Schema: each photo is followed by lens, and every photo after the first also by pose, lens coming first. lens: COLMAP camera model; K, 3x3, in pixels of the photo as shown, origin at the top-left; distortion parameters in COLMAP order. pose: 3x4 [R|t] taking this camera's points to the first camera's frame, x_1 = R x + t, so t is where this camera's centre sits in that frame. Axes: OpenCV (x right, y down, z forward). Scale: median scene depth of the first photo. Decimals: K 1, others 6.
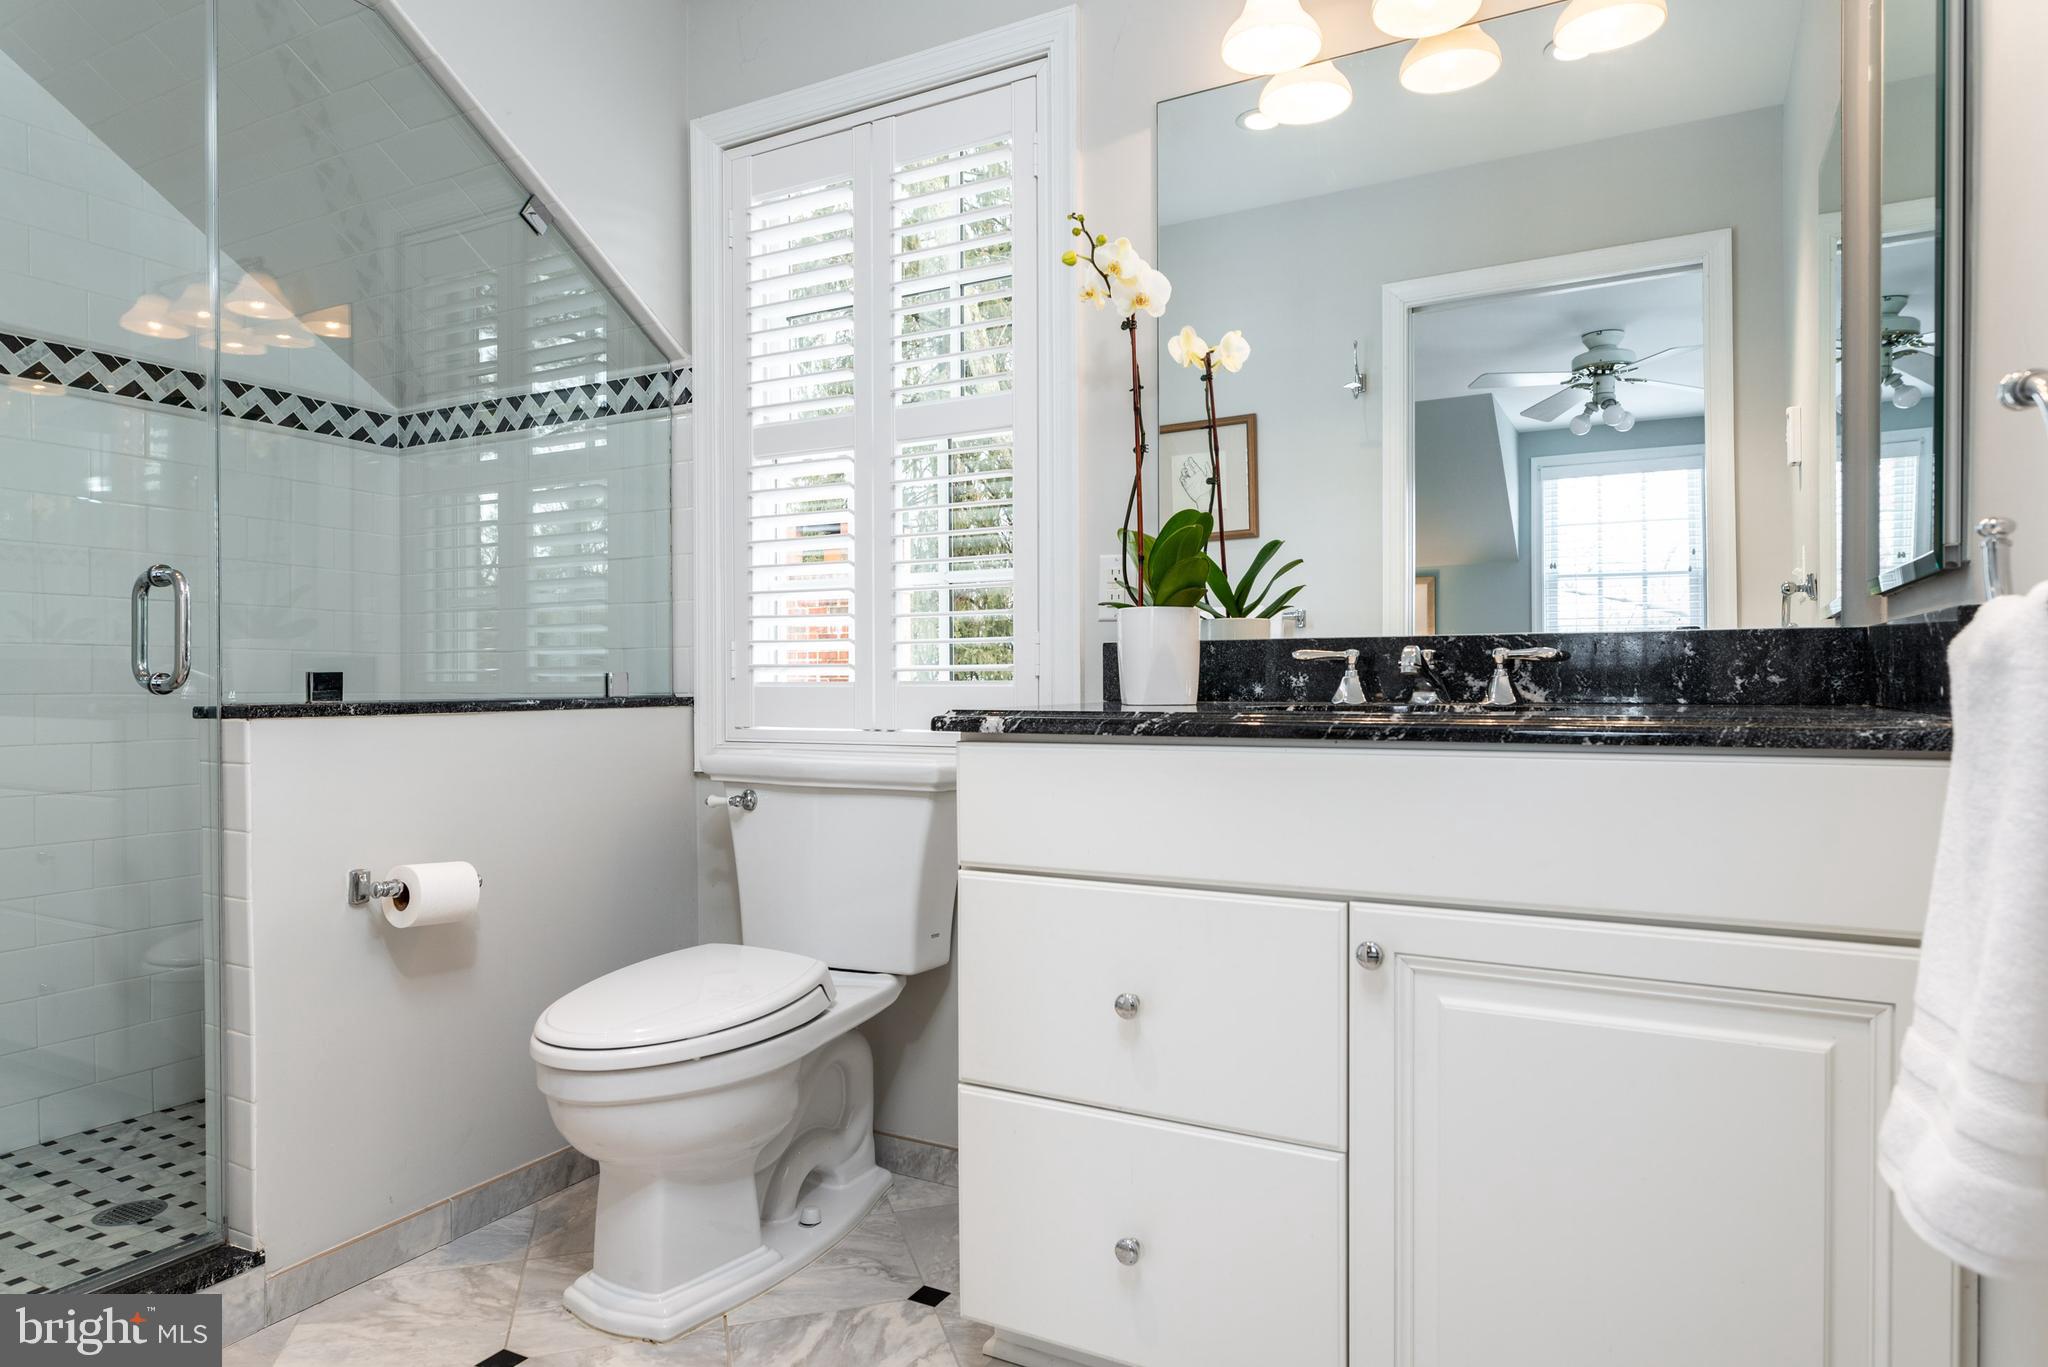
lens RADIAL K [[1200.5, 0, 1020.8], [0, 1200.5, 690.3], [0, 0, 1]] dist [-0.004236, -0.001796]
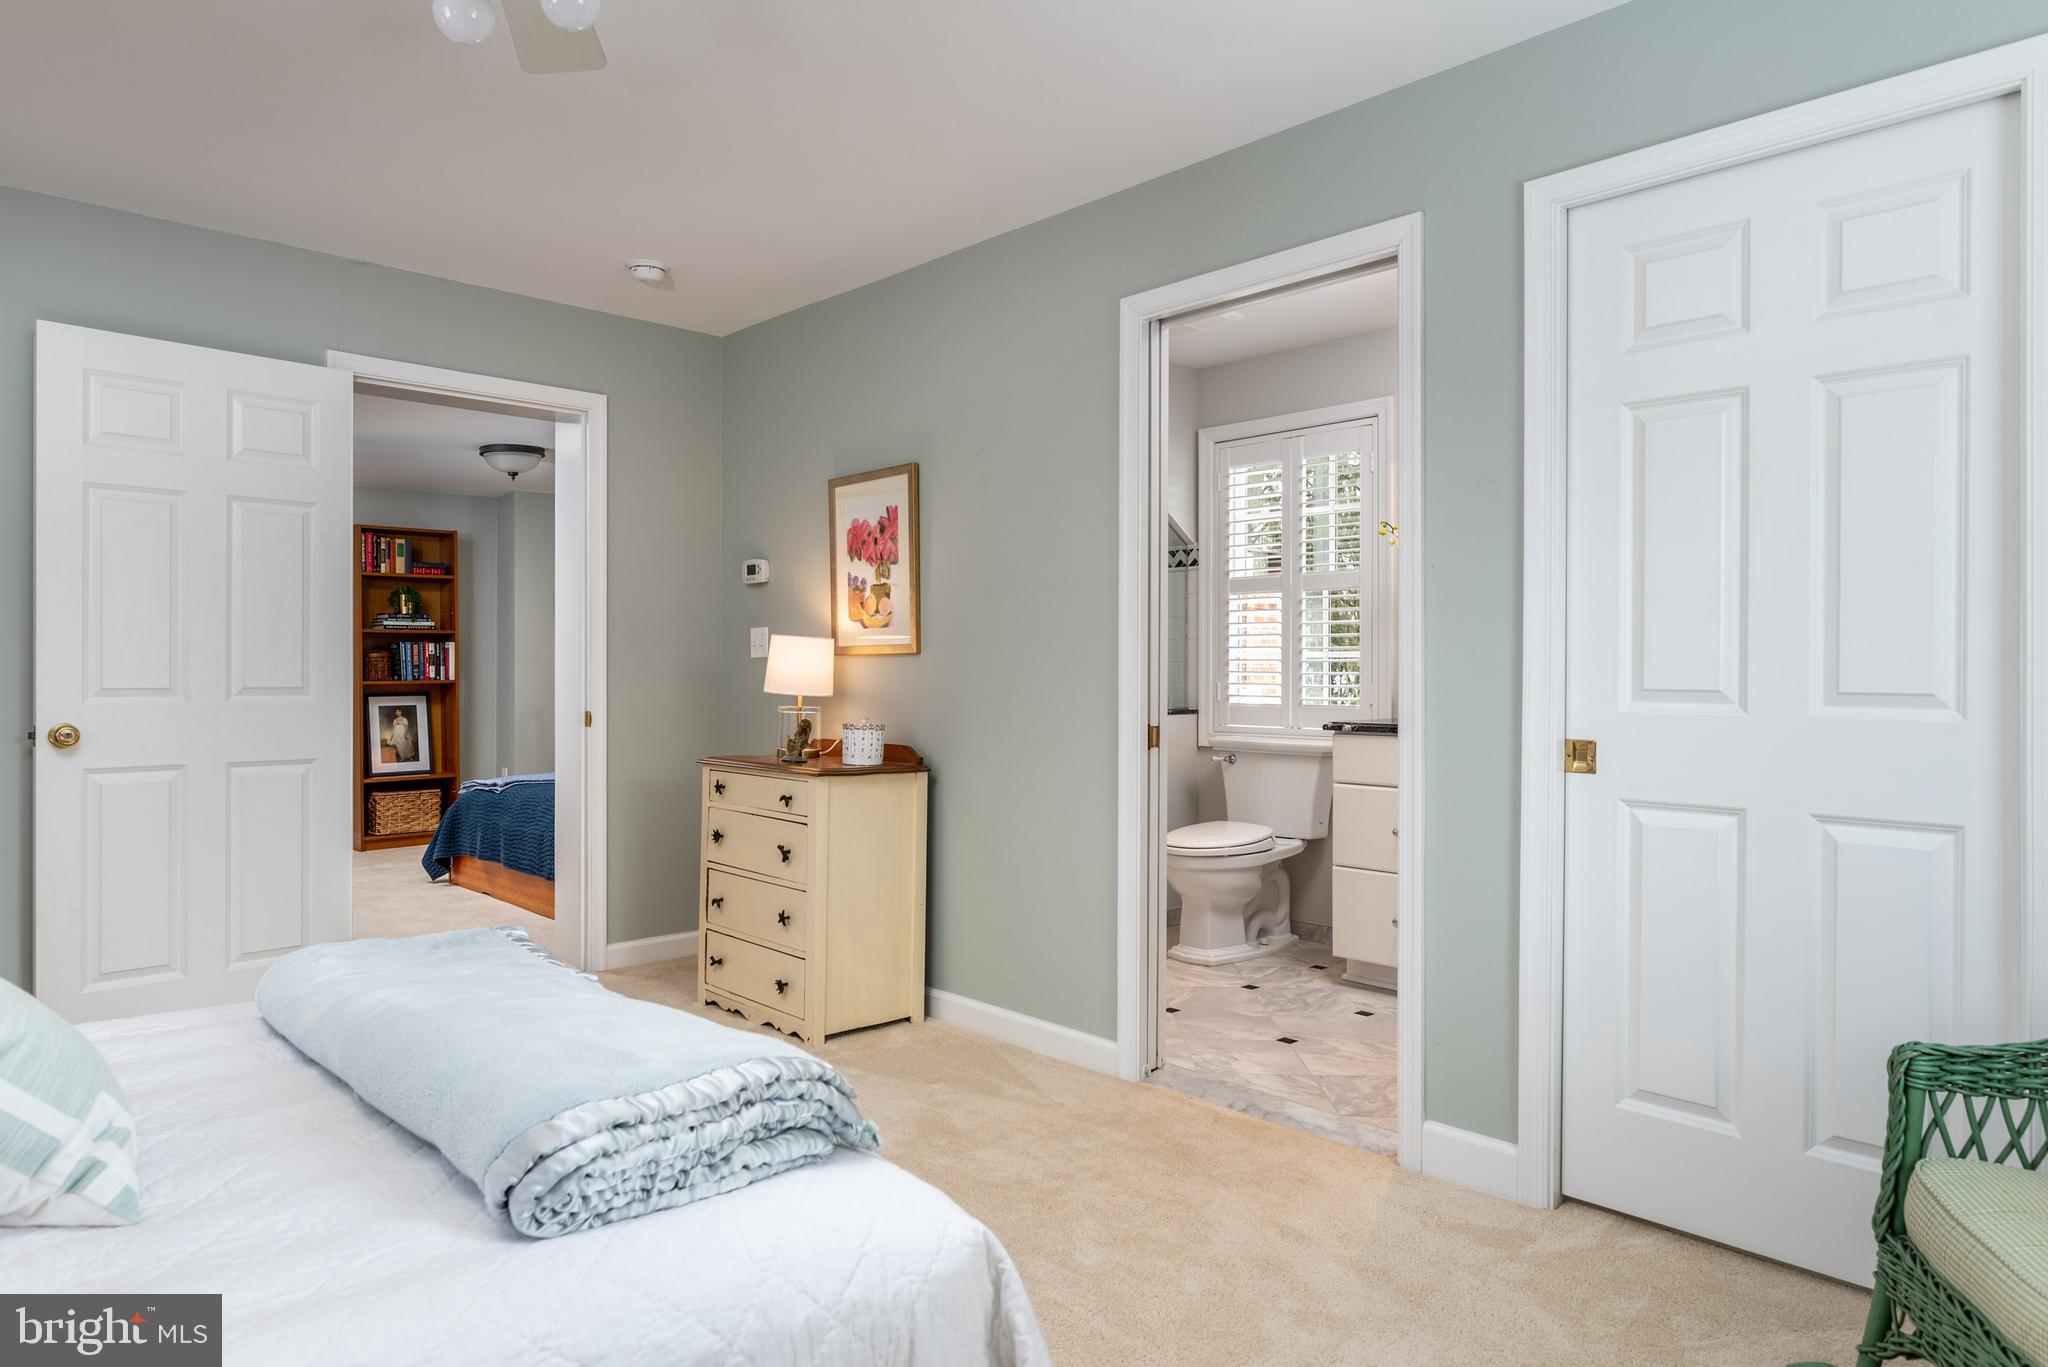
lens RADIAL K [[1200.5, 0, 989.9], [0, 1200.5, 687.9], [0, 0, 1]] dist [-0.004236, -0.001796]
pose [[0.947530, 0.006419, -0.319603, 0.050675], [-0.003708, 0.999952, 0.009090, -0.054900], [0.319646, -0.007428, 0.947508, -1.186317]]
